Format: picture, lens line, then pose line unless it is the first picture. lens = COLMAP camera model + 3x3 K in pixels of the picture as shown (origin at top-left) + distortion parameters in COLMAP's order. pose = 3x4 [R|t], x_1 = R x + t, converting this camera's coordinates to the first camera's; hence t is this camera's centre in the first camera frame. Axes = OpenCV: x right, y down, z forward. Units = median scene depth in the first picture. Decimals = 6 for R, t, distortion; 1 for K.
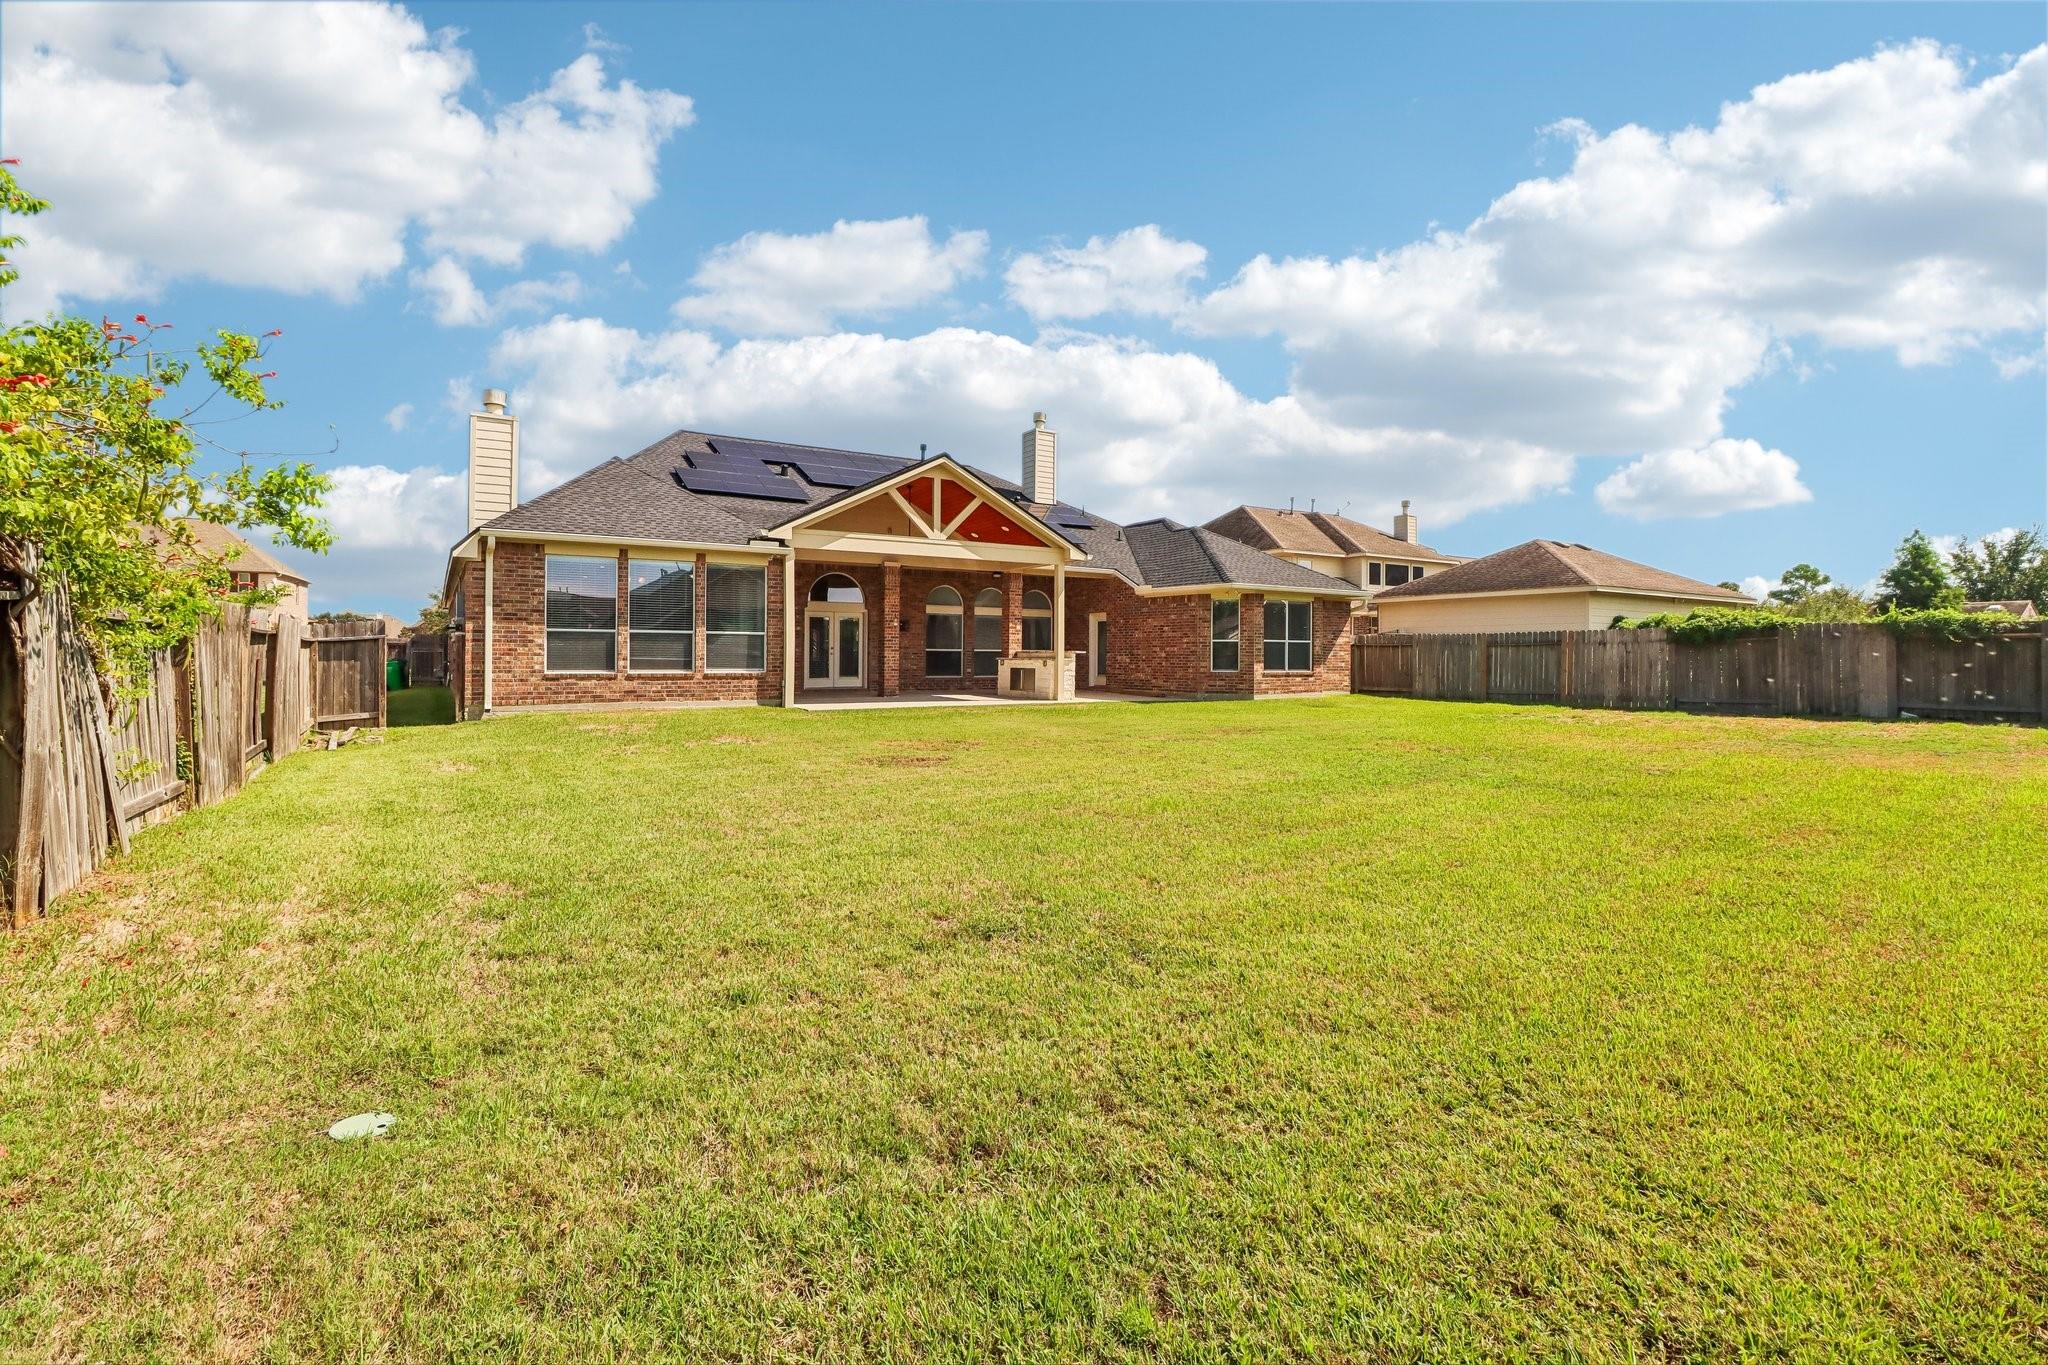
lens RADIAL K [[951.9, 0, 1023.9], [0, 951.9, 663.9], [0, 0, 1]] dist [0.004274, -0.001088]
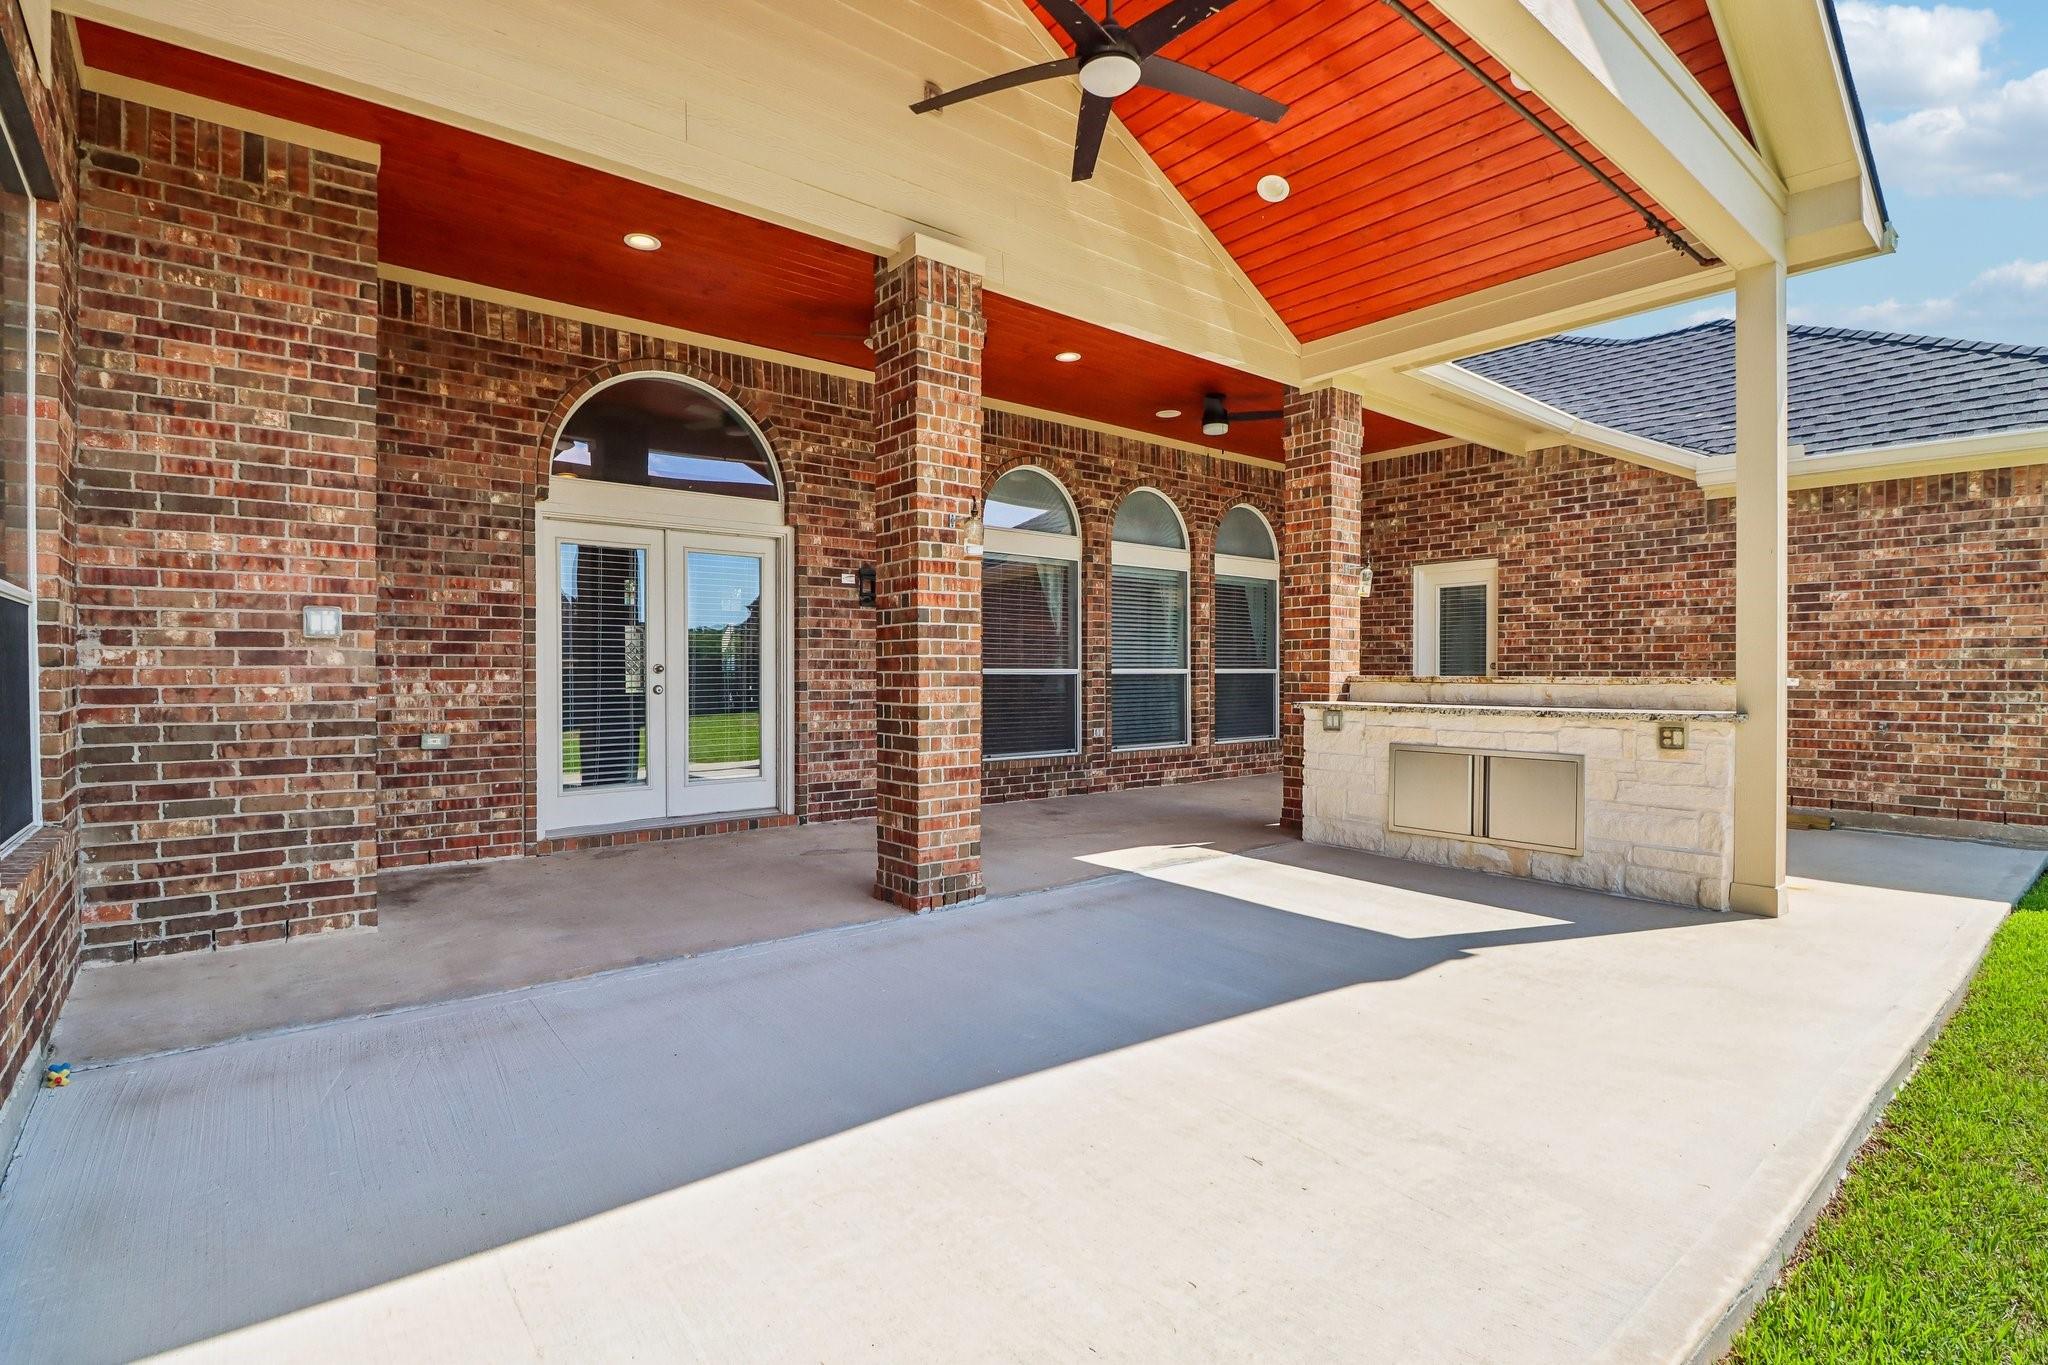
lens RADIAL K [[965.4, 0, 1024.0], [0, 965.4, 682.5], [0, 0, 1]] dist [-0.000181, -0.017875]
pose [[0.990700, -0.006415, 0.135915, -0.140275], [0.005649, 0.999966, 0.006016, -0.013649], [-0.135949, -0.005192, 0.990702, 0.733519]]
